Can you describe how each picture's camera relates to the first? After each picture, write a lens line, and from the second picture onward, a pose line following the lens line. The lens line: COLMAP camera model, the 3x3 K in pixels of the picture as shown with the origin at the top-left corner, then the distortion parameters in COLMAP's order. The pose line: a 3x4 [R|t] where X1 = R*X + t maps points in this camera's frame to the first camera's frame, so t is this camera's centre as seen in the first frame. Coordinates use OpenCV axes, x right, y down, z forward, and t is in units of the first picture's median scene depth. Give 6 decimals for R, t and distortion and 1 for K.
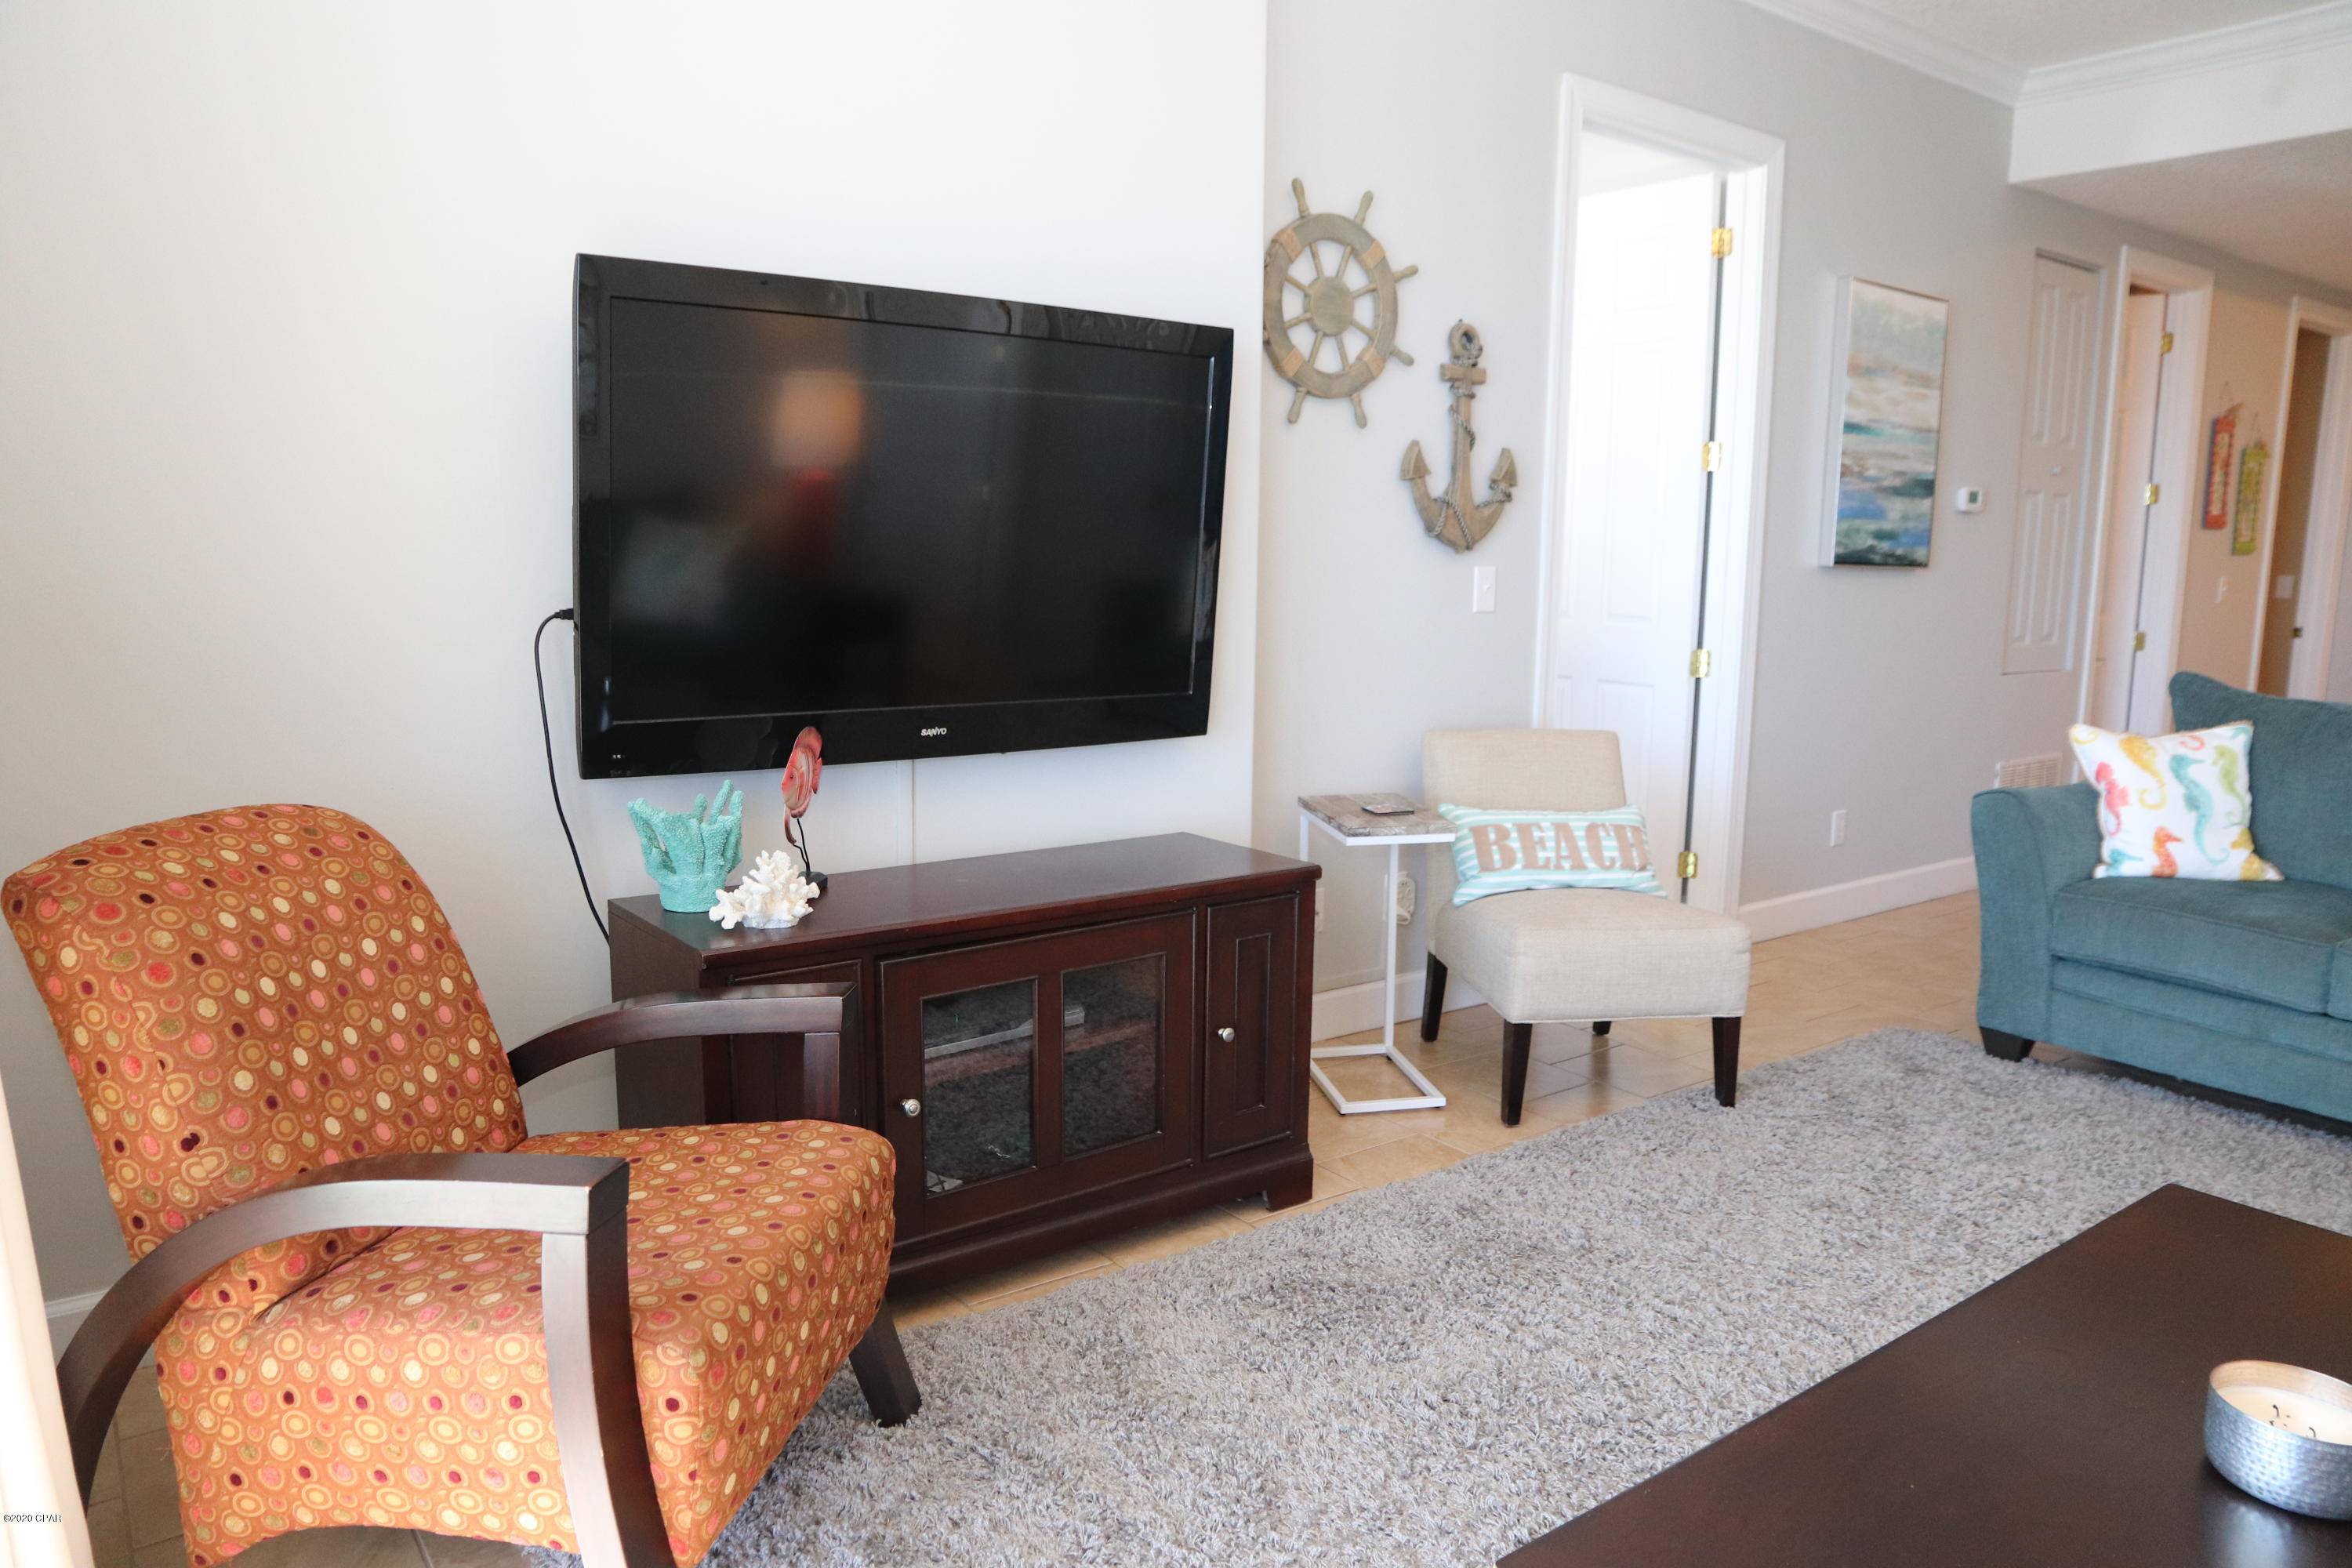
lens RADIAL K [[1614.8, 0, 1183.7], [0, 1614.8, 788.6], [0, 0, 1]] dist [-0.115301, 0.080672]
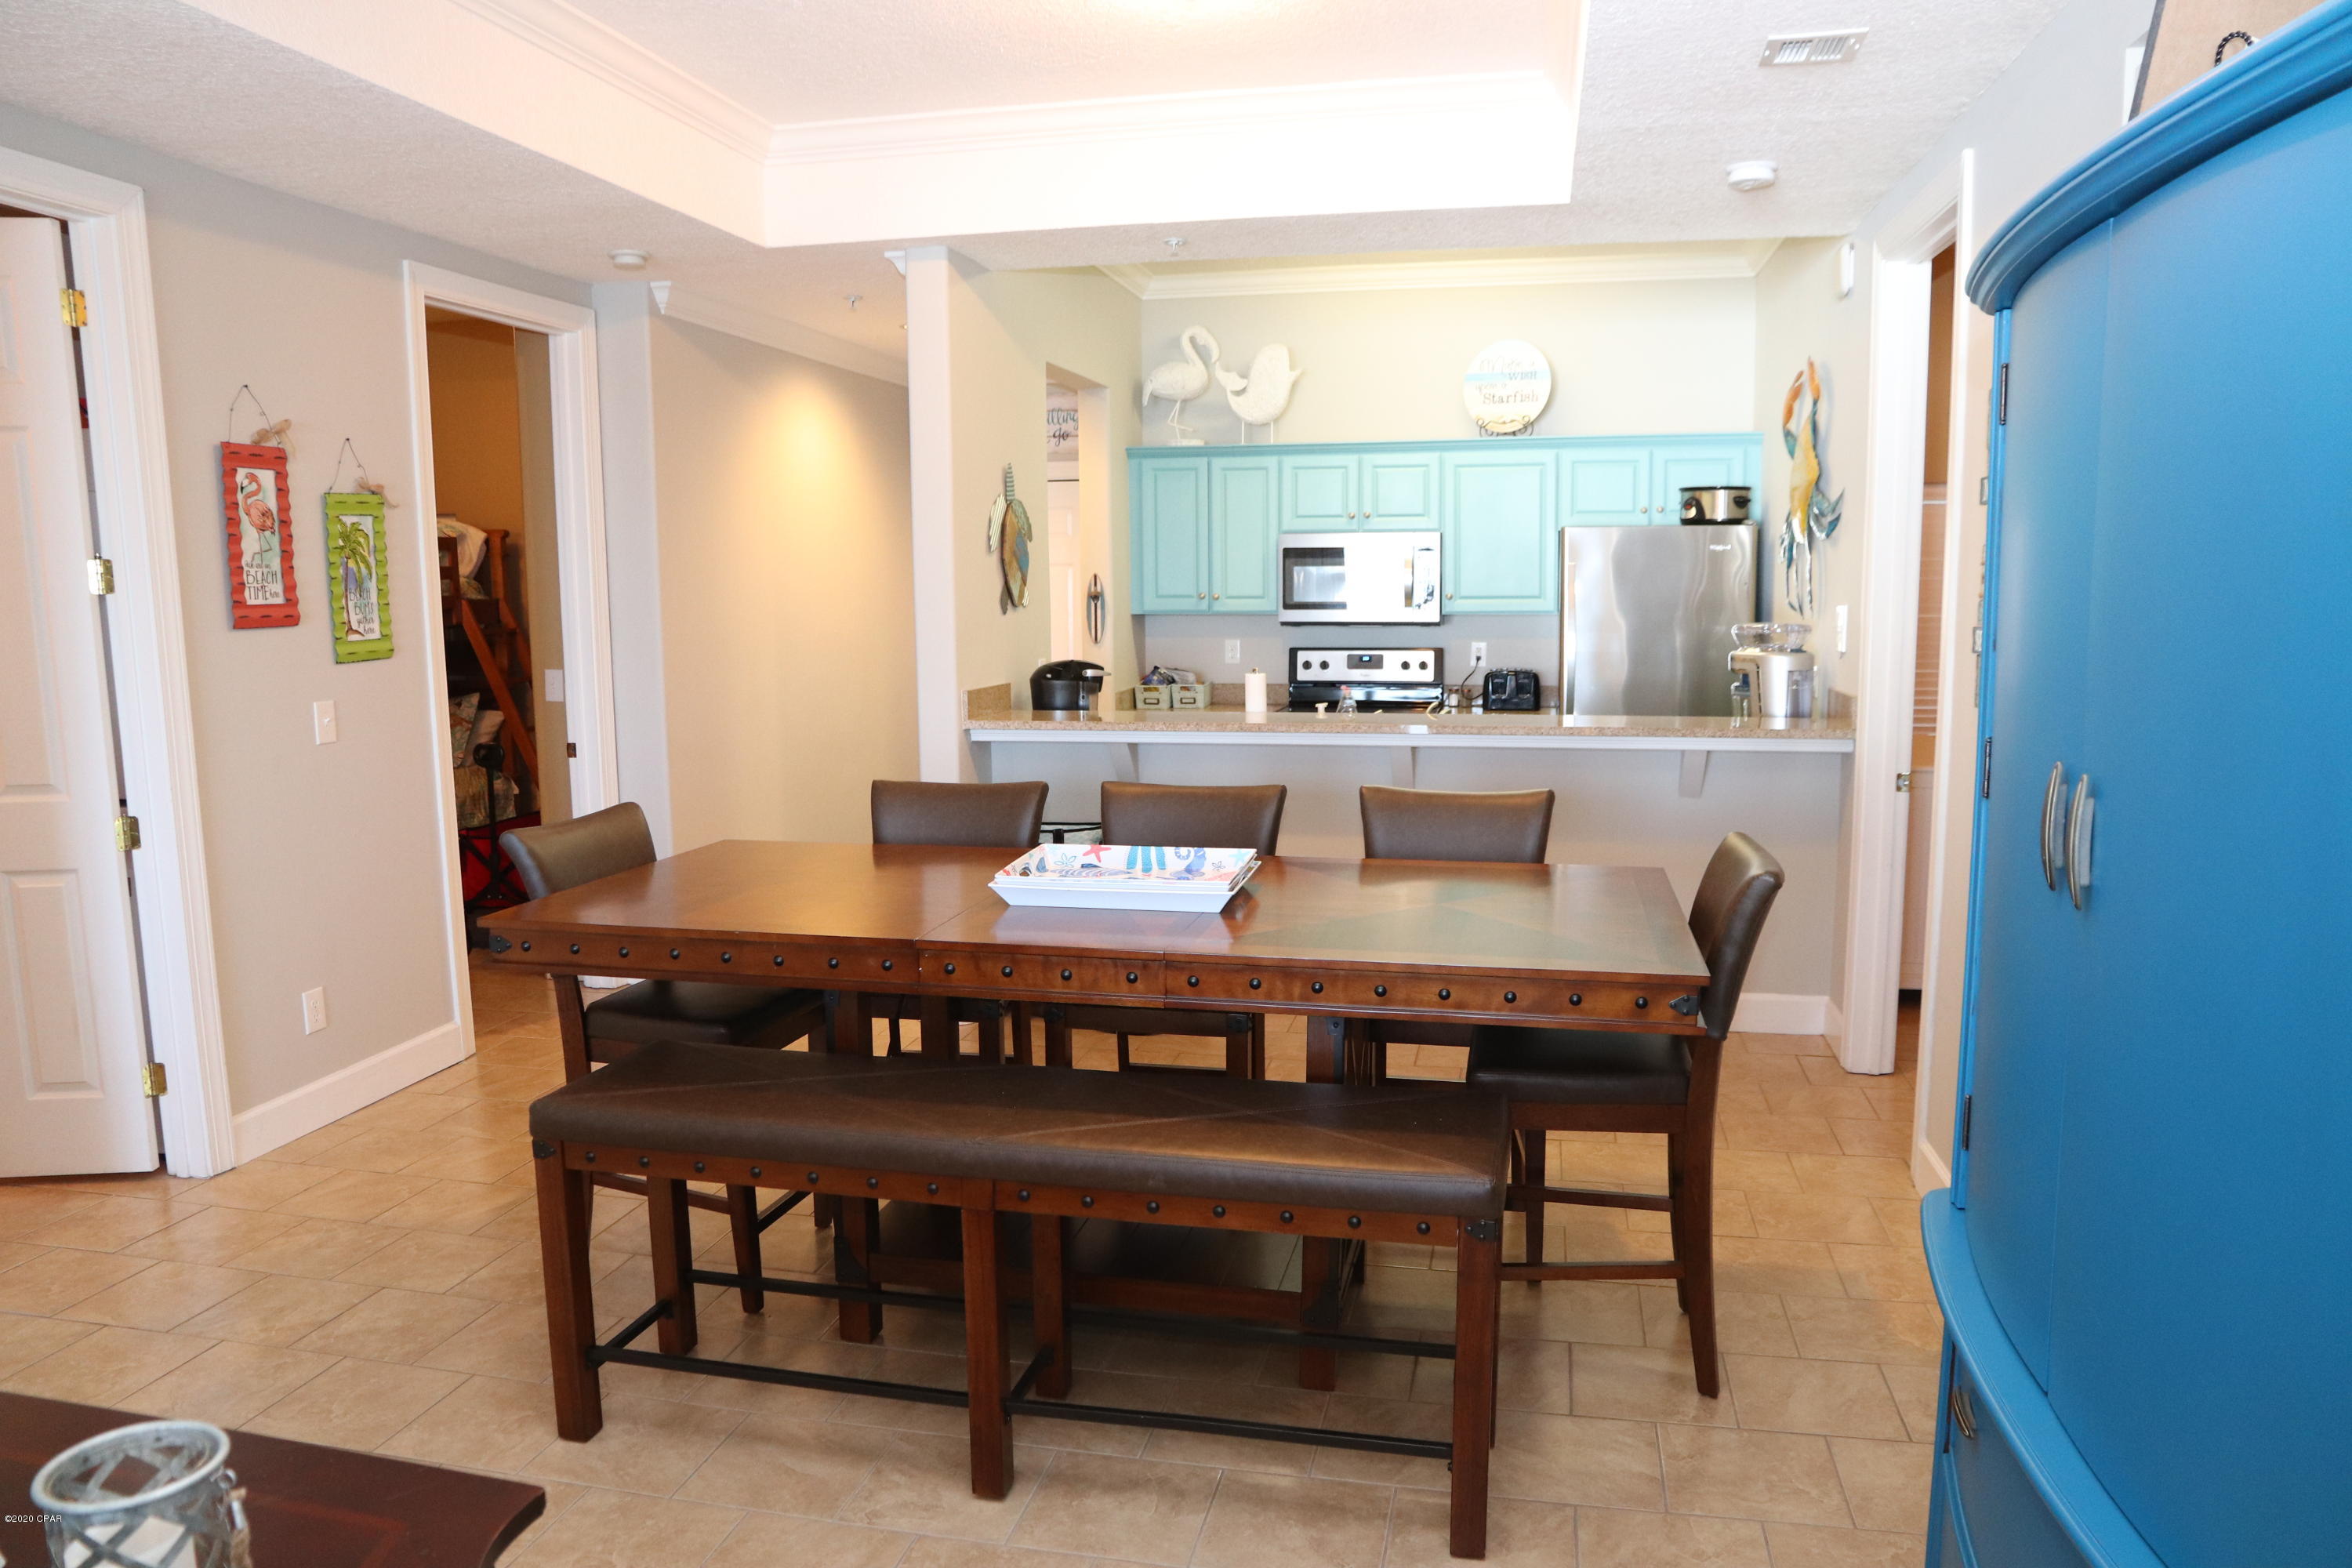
lens RADIAL K [[1614.8, 0, 1181.0], [0, 1614.8, 794.9], [0, 0, 1]] dist [-0.115301, 0.080672]
pose [[0.753747, -0.108879, 0.648082, 0.954015], [0.122611, 0.992163, 0.024083, -0.133873], [-0.645625, 0.061310, 0.761190, 0.568889]]
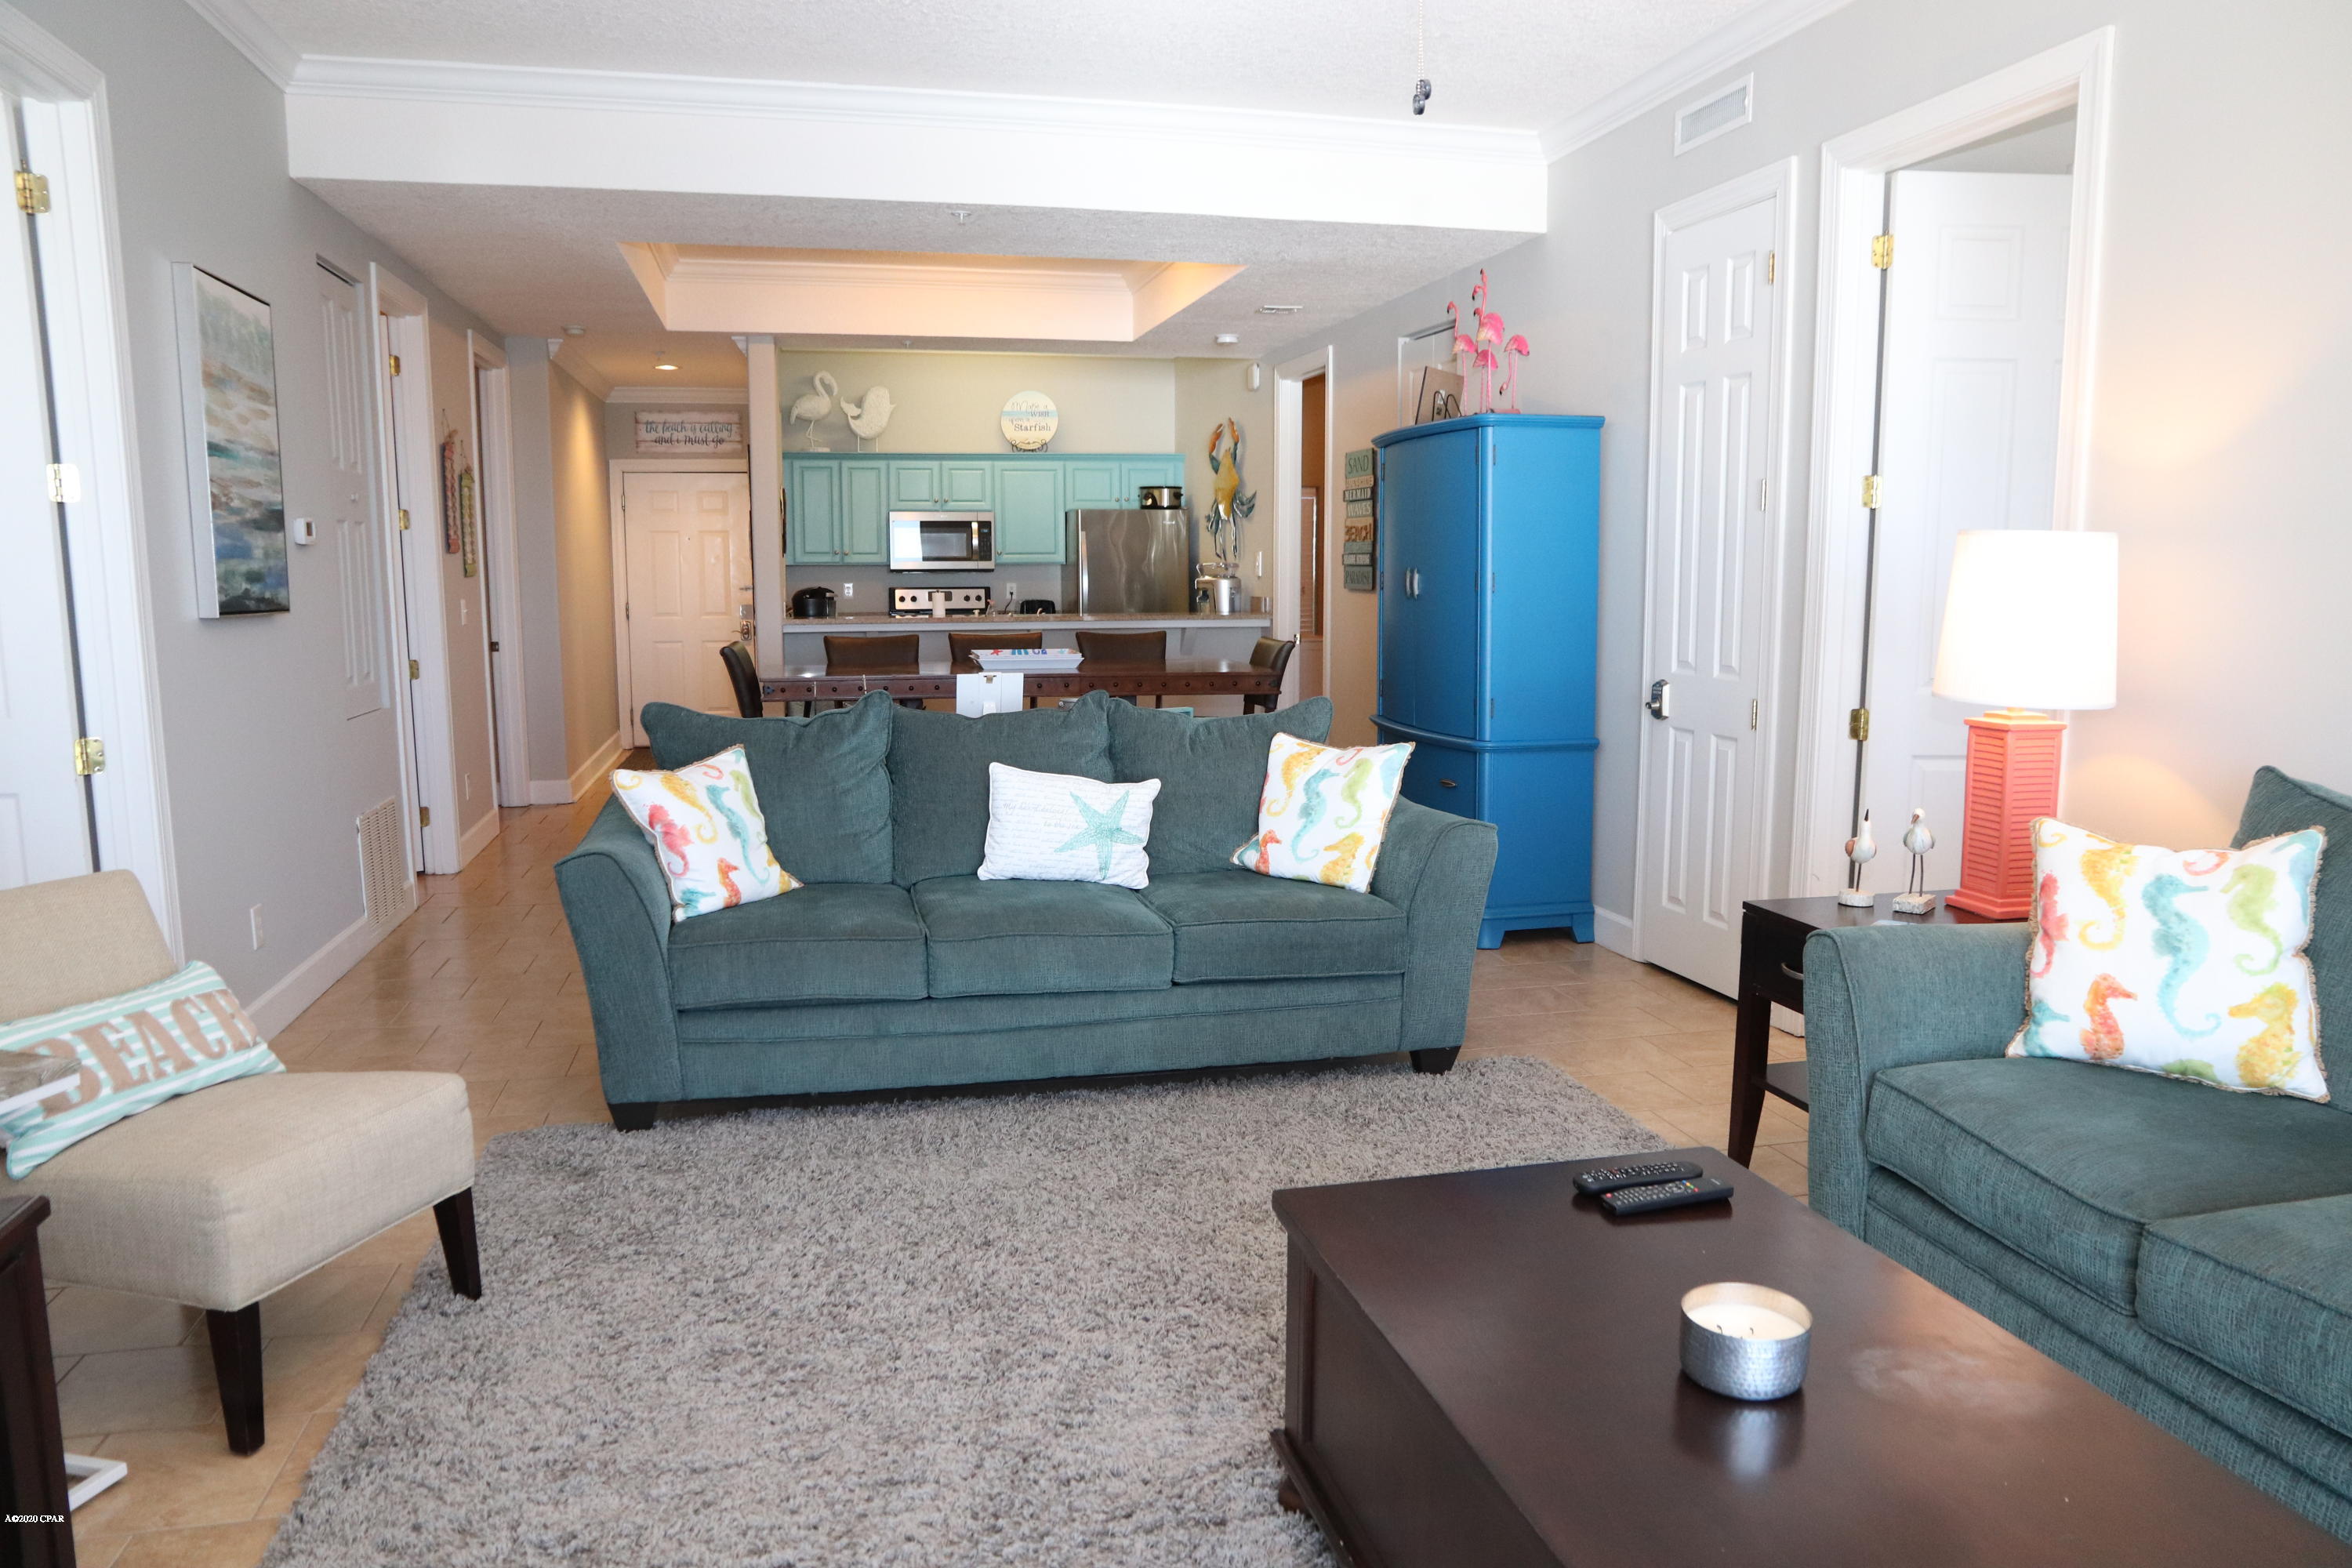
lens RADIAL K [[1614.8, 0, 1187.7], [0, 1614.8, 804.2], [0, 0, 1]] dist [-0.115301, 0.080672]
pose [[0.397188, -0.151194, 0.905197, -0.183275], [0.148553, 0.983920, 0.099160, -0.066748], [-0.905635, 0.095085, 0.413261, 0.287321]]
